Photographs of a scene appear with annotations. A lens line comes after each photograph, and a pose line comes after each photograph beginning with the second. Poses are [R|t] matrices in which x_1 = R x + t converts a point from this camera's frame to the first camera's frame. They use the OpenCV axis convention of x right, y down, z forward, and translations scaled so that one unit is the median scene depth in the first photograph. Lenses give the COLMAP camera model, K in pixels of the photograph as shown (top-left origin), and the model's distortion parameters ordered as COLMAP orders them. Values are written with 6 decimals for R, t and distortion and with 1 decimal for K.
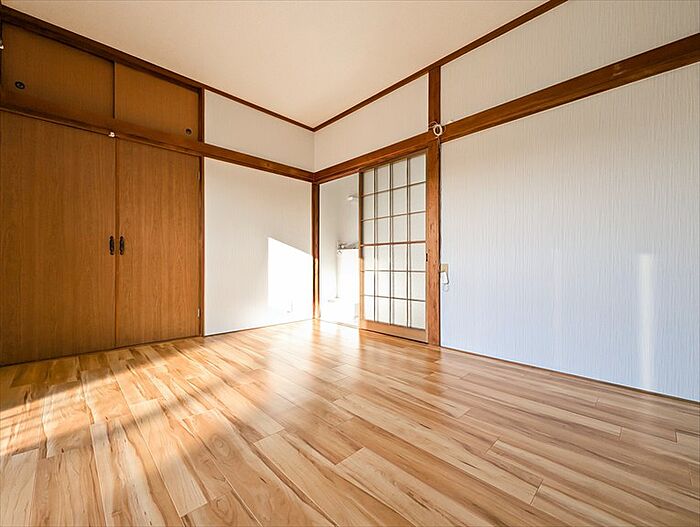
lens RADIAL K [[293.4, 0, 345.3], [0, 293.4, 261.4], [0, 0, 1]] dist [0.000607, -0.000379]
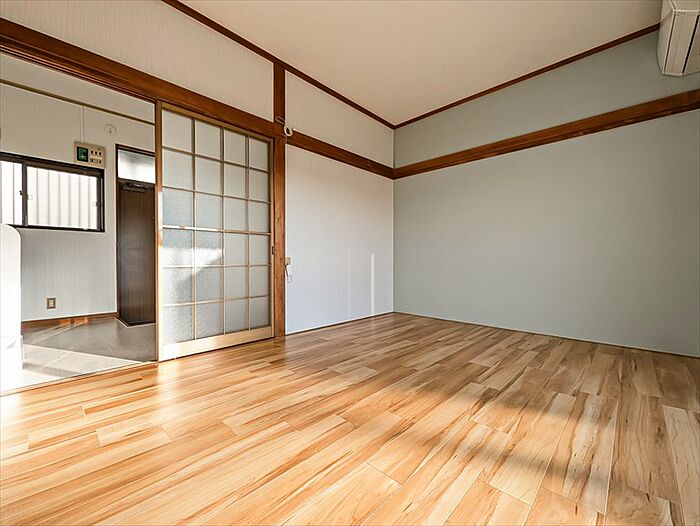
lens RADIAL K [[293.4, 0, 352.2], [0, 293.4, 264.8], [0, 0, 1]] dist [0.000607, -0.000379]
pose [[-0.041302, -0.016145, 0.999016, -1.205503], [-0.008882, 0.999836, 0.015791, 0.023445], [-0.999107, -0.008221, -0.041439, 1.293257]]
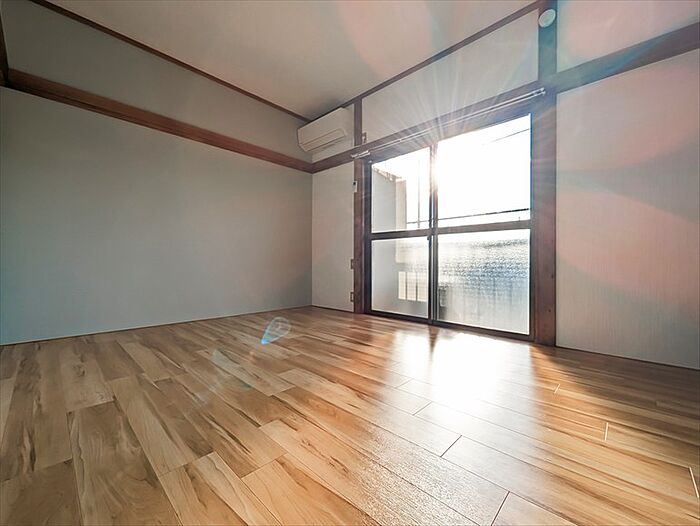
lens RADIAL K [[293.4, 0, 352.4], [0, 293.4, 264.5], [0, 0, 1]] dist [0.000607, -0.000379]
pose [[-0.998374, -0.006217, -0.056662, -0.177857], [-0.005848, 0.999961, -0.006665, 0.109971], [0.056701, -0.006323, -0.998371, 2.170729]]
